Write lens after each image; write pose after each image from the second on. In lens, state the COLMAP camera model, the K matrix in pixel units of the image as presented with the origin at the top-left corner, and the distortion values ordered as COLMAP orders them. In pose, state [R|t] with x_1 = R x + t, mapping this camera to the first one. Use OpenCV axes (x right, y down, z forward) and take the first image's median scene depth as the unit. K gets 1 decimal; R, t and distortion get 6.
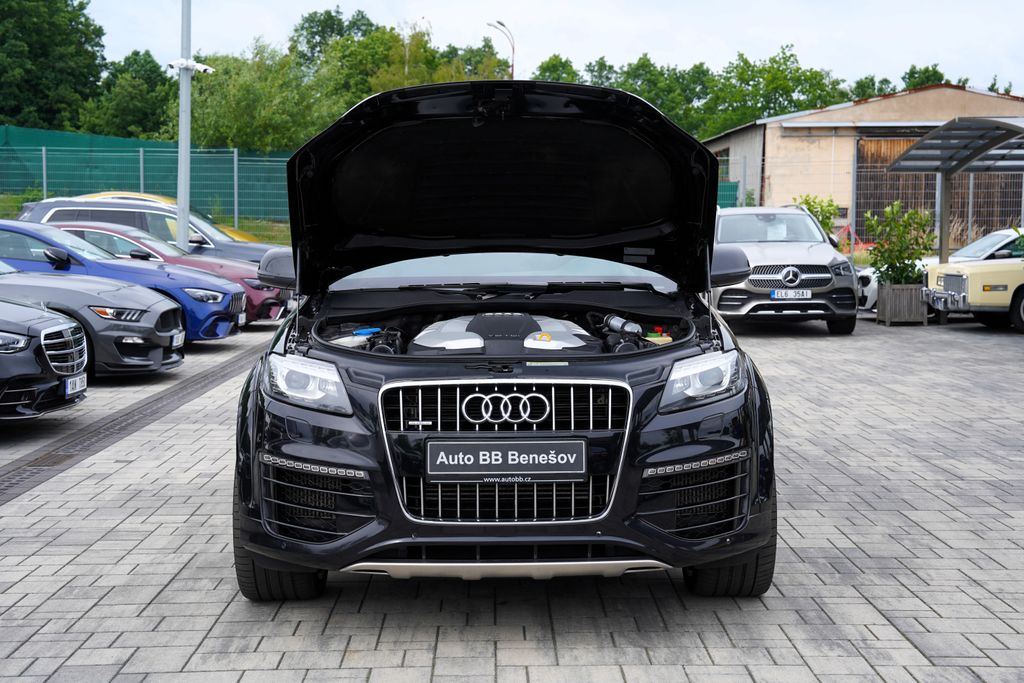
lens RADIAL K [[1478.3, 0, 512.0], [0, 1478.3, 341.5], [0, 0, 1]] dist [0.302811, -0.654249]
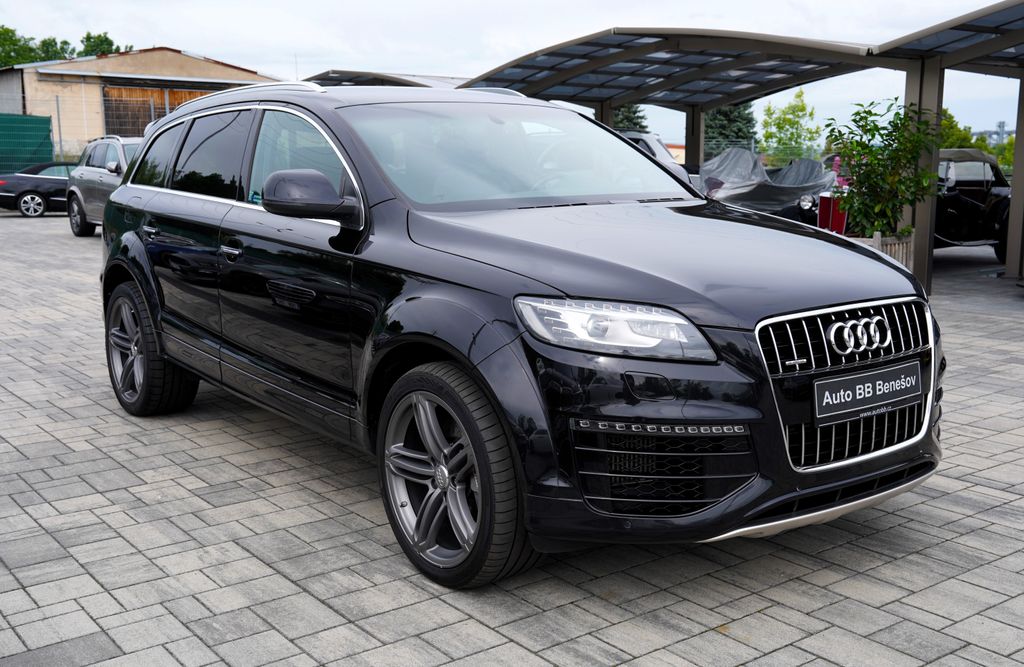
lens RADIAL K [[1074.0, 0, 512.0], [0, 1074.0, 333.5], [0, 0, 1]] dist [0.069340, 0.032719]
pose [[0.805541, -0.100696, 0.583921, -0.561597], [0.051095, 0.993588, 0.100854, -0.034681], [-0.590333, -0.051407, 0.805521, 0.573056]]
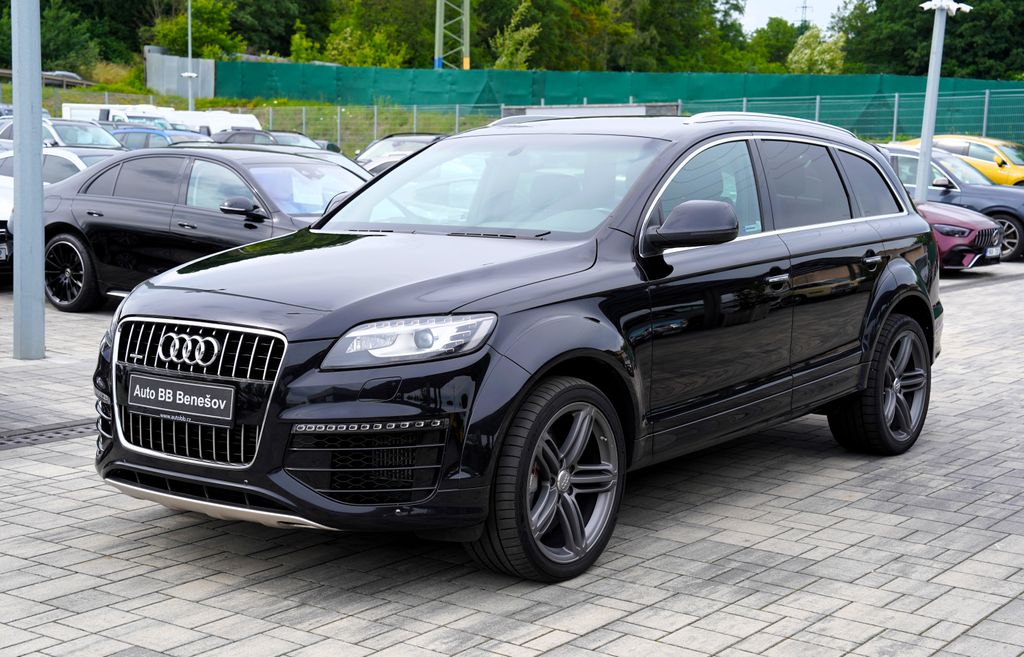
lens RADIAL K [[1431.5, 0, 537.3], [0, 1431.5, 330.8], [0, 0, 1]] dist [0.112675, 0.626593]
pose [[0.806242, 0.082325, -0.585829, 0.768712], [-0.061575, 0.996569, 0.055303, -0.038266], [0.588372, -0.008515, 0.808546, 0.319423]]
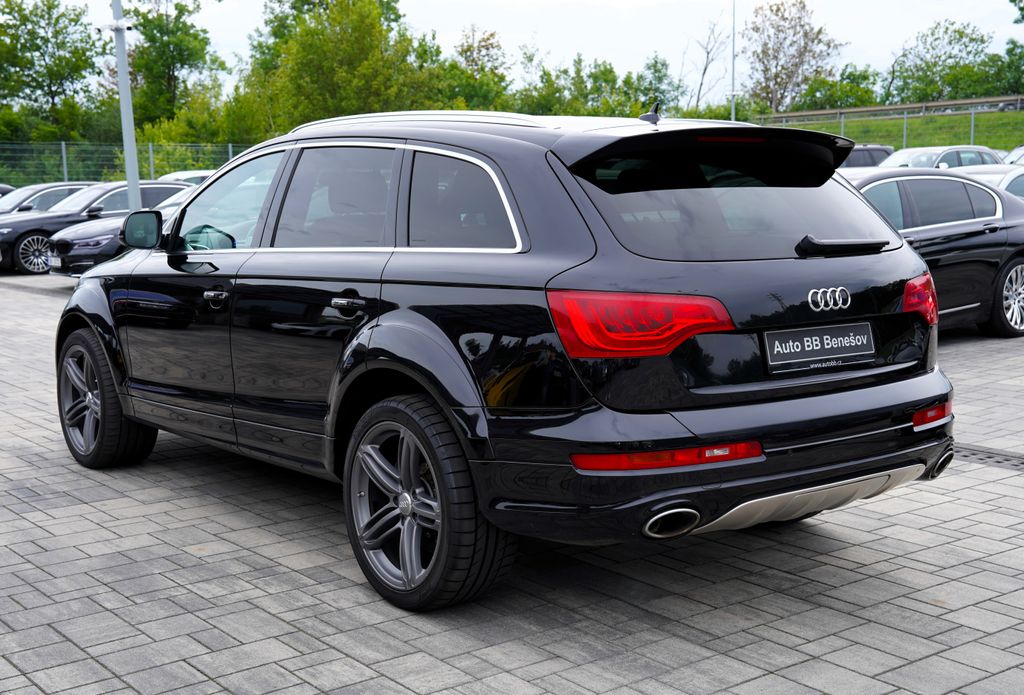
lens RADIAL K [[1308.5, 0, 528.9], [0, 1308.5, 383.0], [0, 0, 1]] dist [0.029497, 0.293635]
pose [[-0.789400, 0.097176, -0.606139, 0.652351], [-0.036329, 0.978266, 0.204149, -0.185494], [0.612803, 0.183176, -0.768712, 2.505609]]
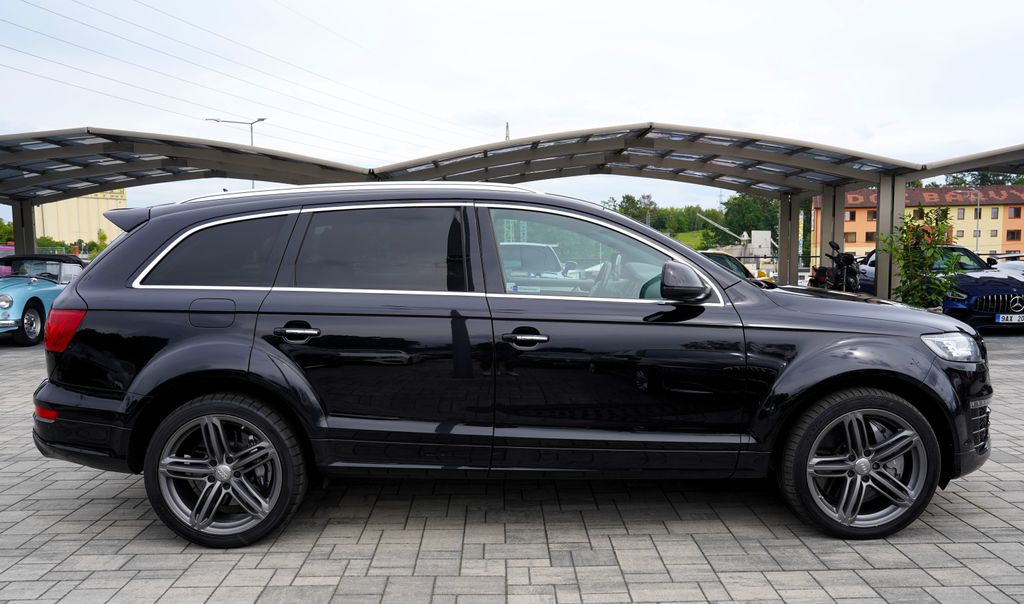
lens RADIAL K [[888.3, 0, 512.3], [0, 888.3, 332.0], [0, 0, 1]] dist [-0.065757, 0.111684]
pose [[-0.006522, -0.107211, 0.994215, -1.018801], [0.080062, 0.990988, 0.107389, -0.117160], [-0.996769, 0.080299, 0.002120, 1.491267]]
